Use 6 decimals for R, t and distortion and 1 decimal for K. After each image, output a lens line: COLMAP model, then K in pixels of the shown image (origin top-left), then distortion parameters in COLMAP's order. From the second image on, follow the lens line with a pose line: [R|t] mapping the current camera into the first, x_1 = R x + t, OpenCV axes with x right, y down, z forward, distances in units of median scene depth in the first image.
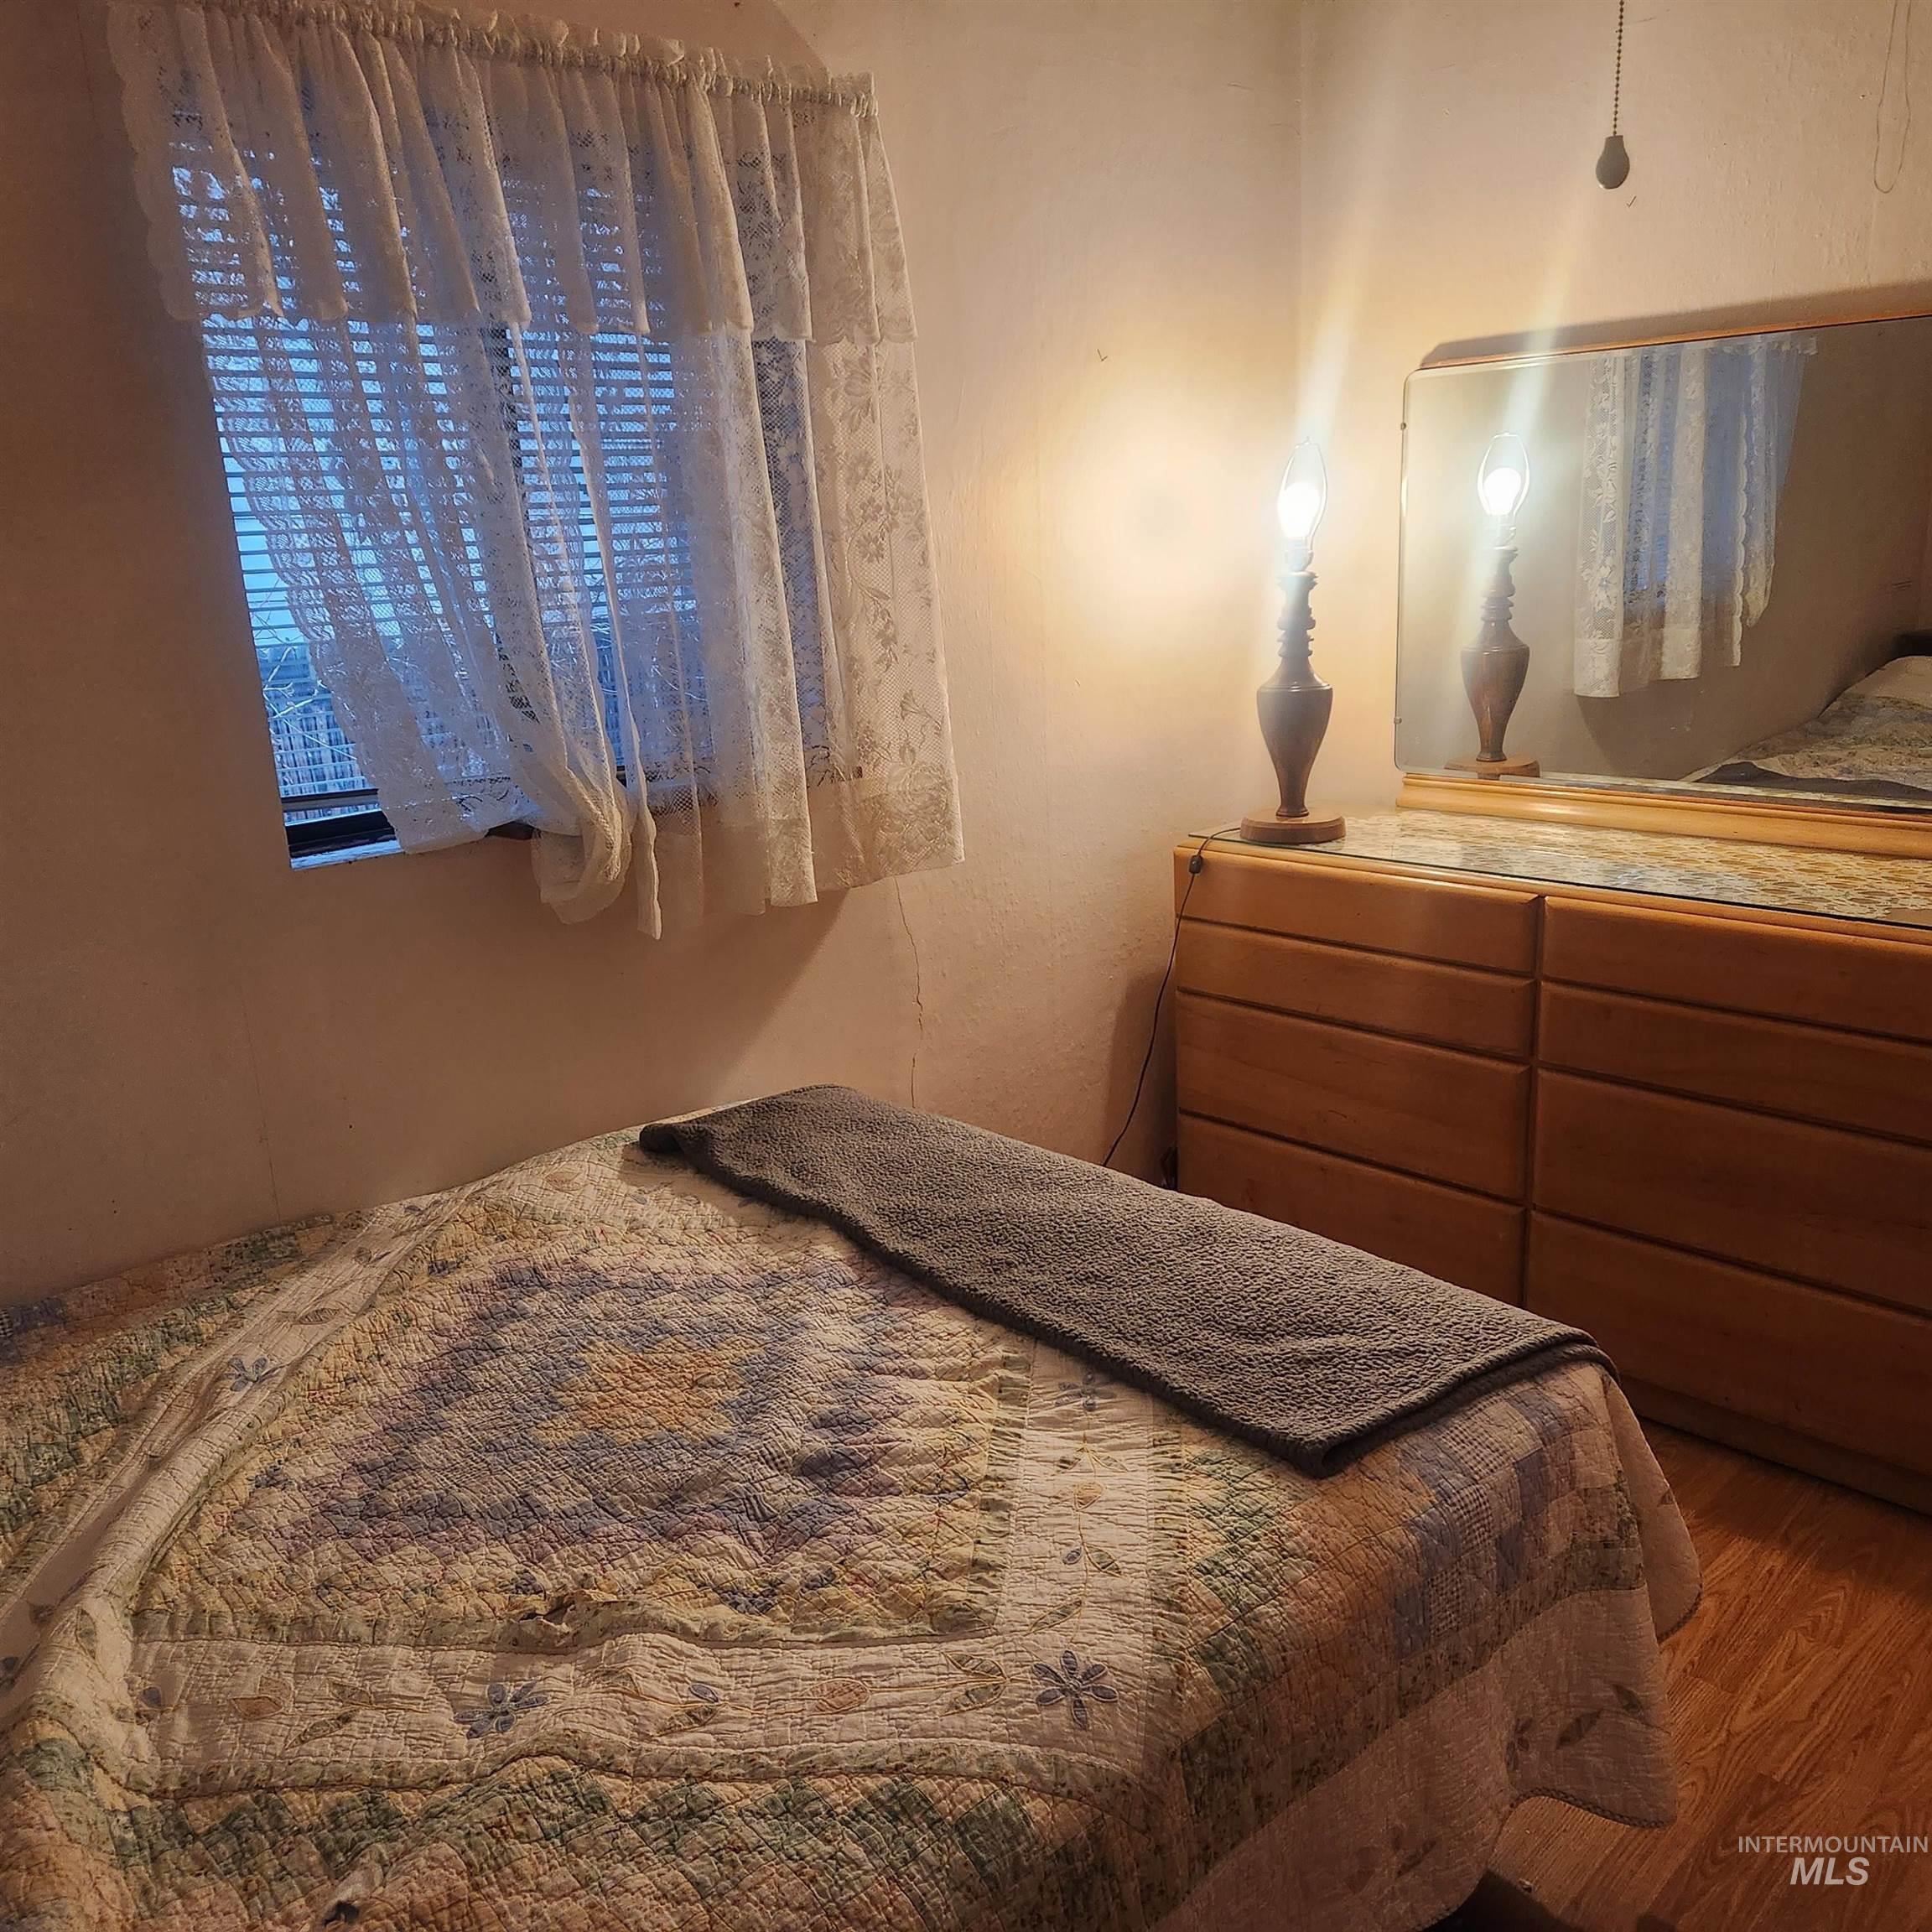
lens RADIAL K [[1716.7, 0, 965.8], [0, 1716.7, 965.9], [0, 0, 1]] dist [0.066996, -0.044443]
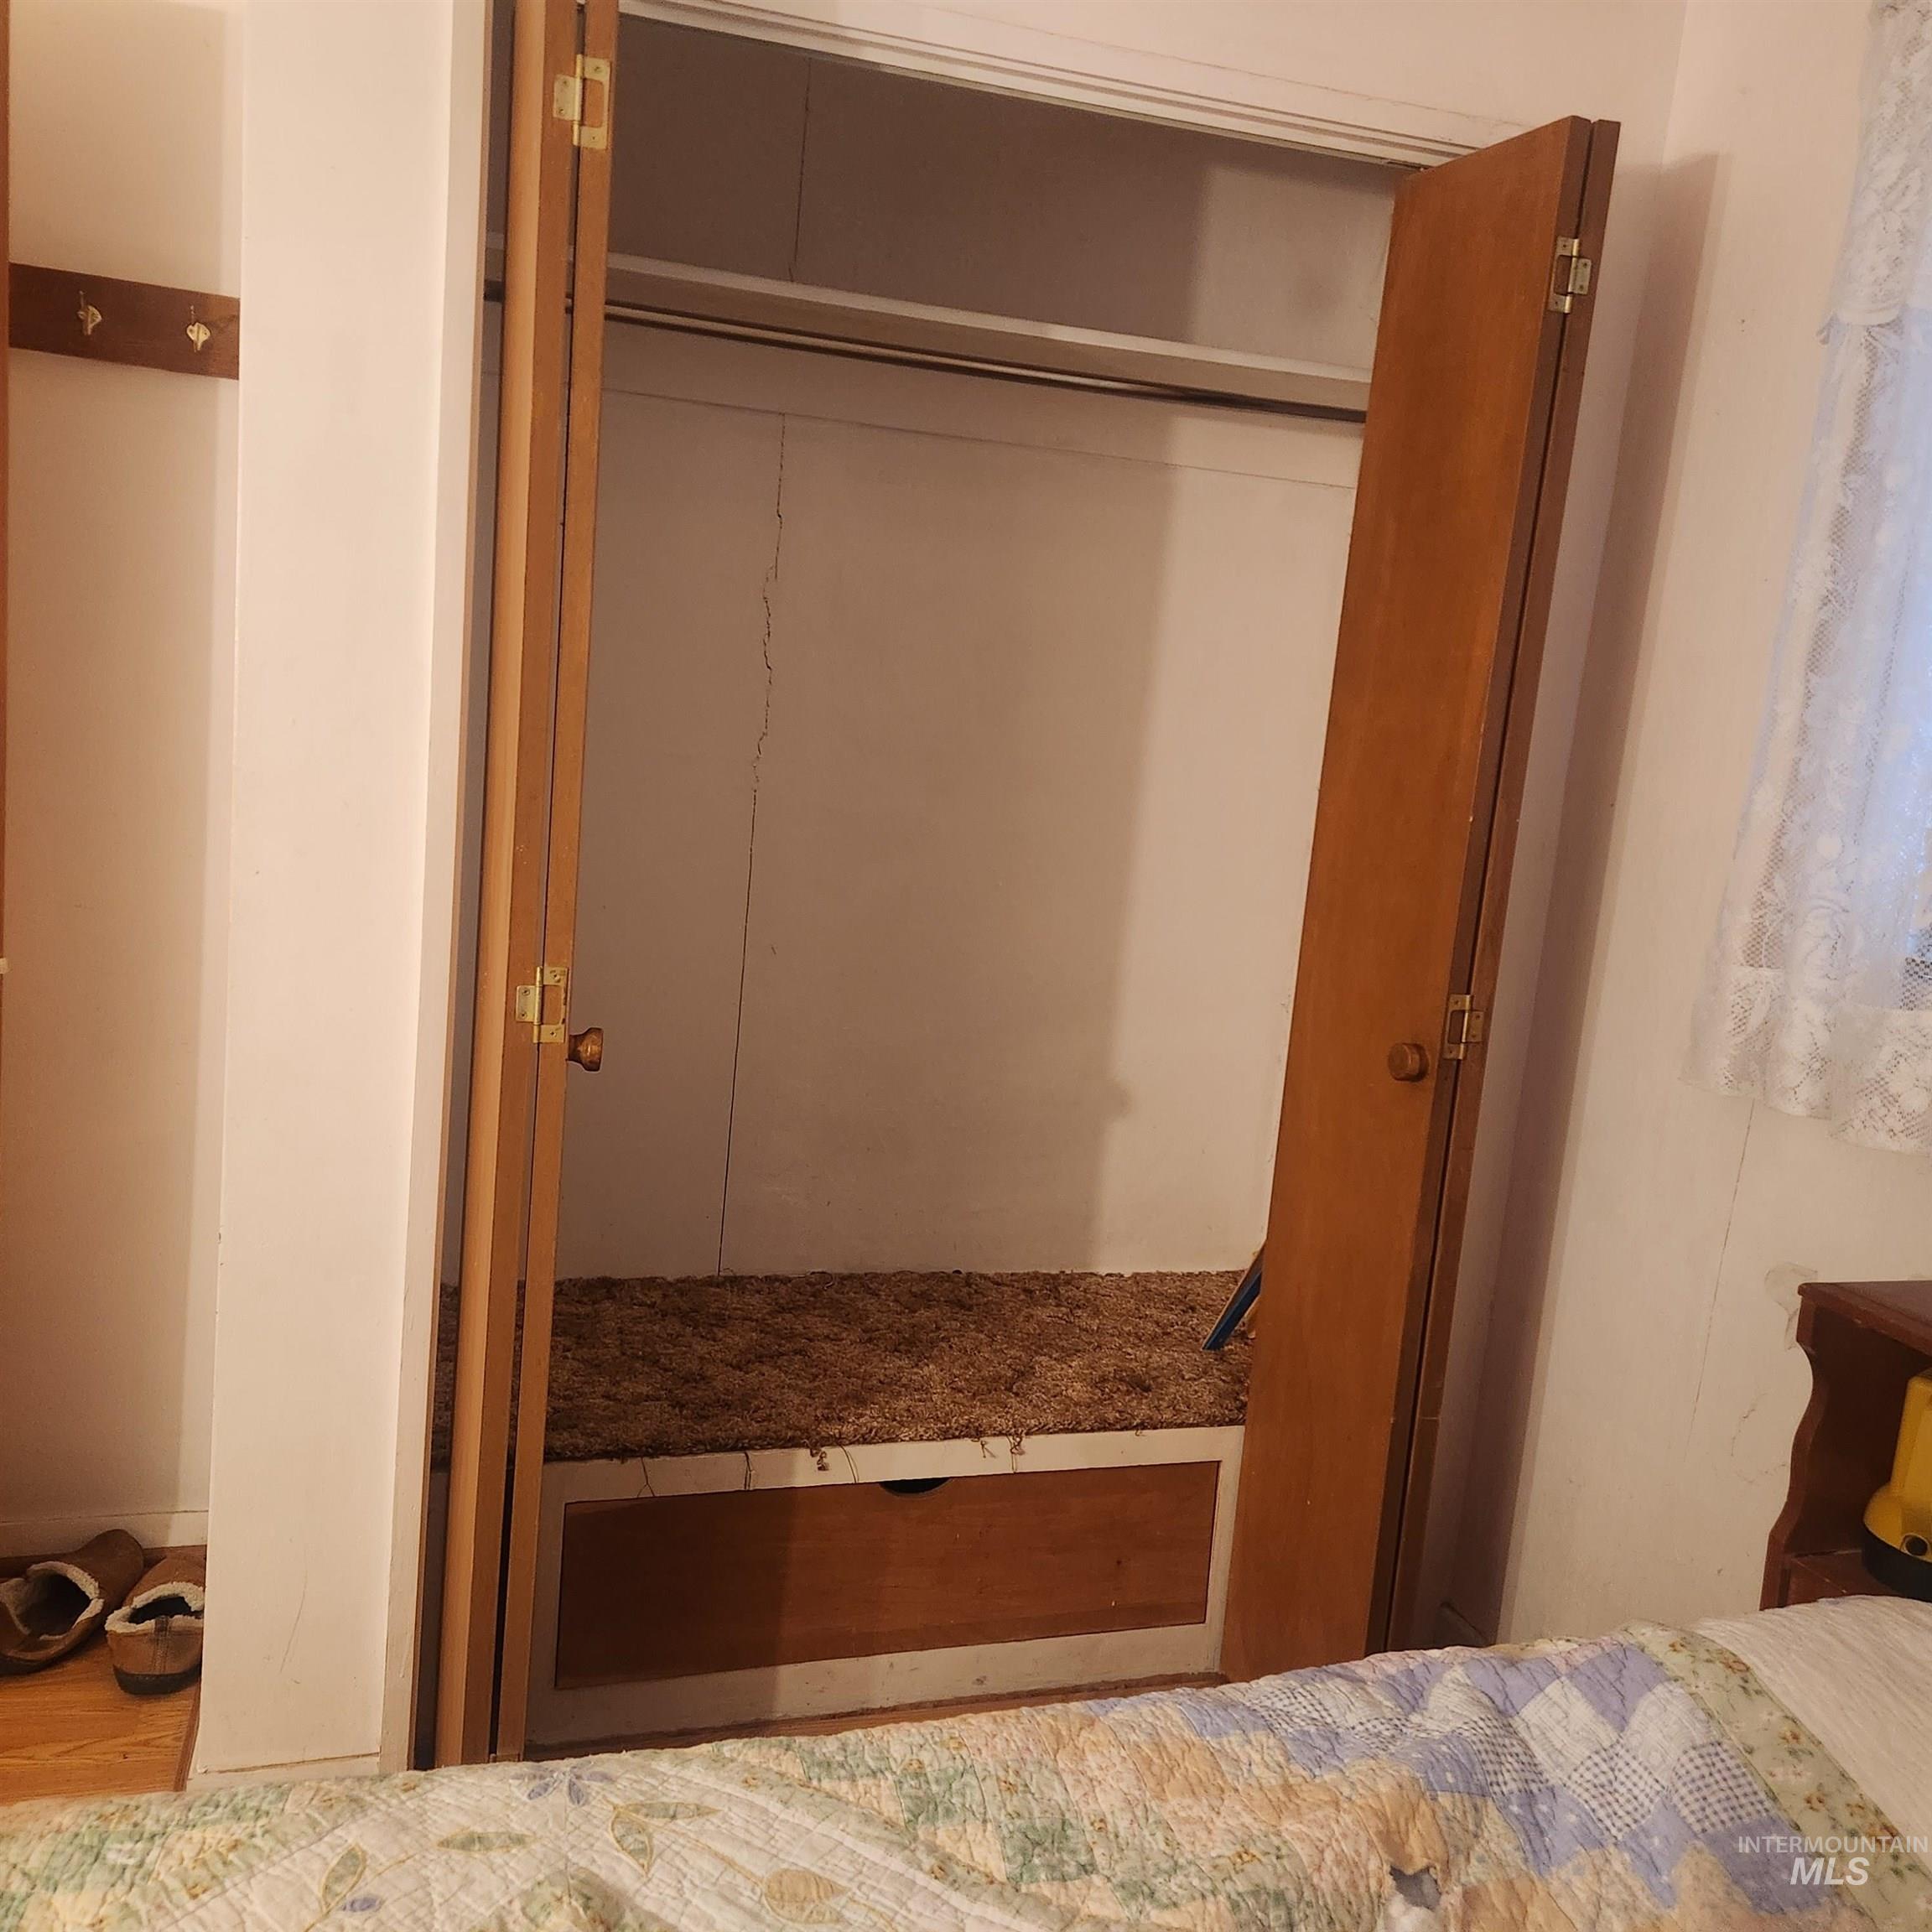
lens RADIAL K [[1716.7, 0, 965.8], [0, 1716.7, 965.4], [0, 0, 1]] dist [0.066996, -0.044443]
pose [[-0.888331, -0.098343, 0.448550, -0.447123], [0.074363, 0.933097, 0.351852, -0.224170], [-0.453143, 0.345917, -0.821586, 1.479579]]
